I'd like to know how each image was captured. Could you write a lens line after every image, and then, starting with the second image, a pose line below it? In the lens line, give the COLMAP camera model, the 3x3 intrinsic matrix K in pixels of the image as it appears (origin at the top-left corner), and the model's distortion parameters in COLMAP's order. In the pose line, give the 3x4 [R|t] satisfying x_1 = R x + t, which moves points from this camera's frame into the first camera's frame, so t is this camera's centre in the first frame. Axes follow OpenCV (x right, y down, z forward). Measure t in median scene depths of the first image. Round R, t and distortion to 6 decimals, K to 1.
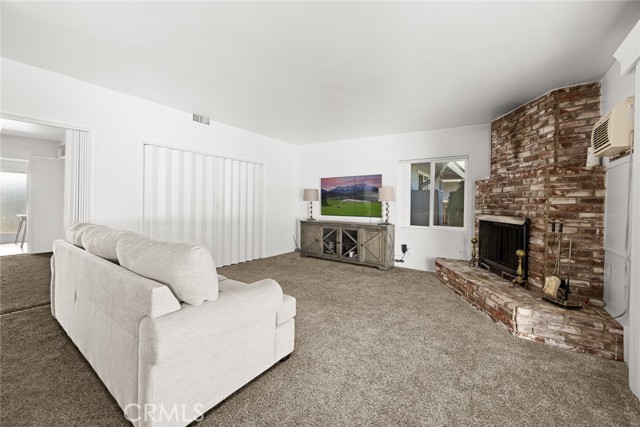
lens RADIAL K [[250.3, 0, 314.0], [0, 250.3, 211.1], [0, 0, 1]] dist [0.001054, -0.000002]
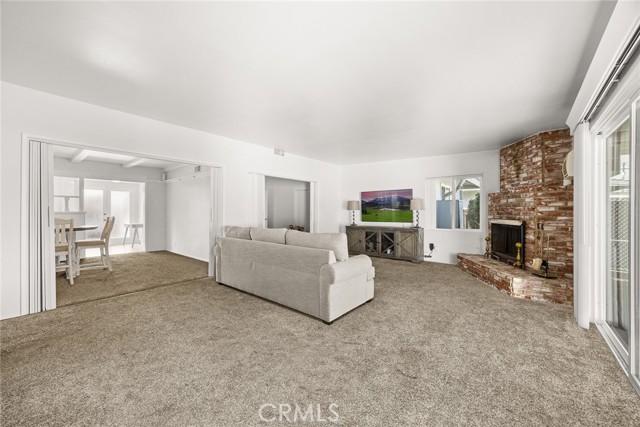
lens RADIAL K [[247.9, 0, 310.5], [0, 247.9, 217.3], [0, 0, 1]] dist [0.001228, 0.000141]
pose [[0.996832, -0.010807, -0.078804, -0.211829], [0.010147, 0.999910, -0.008767, 0.006222], [0.078892, 0.007939, 0.996852, -0.427095]]
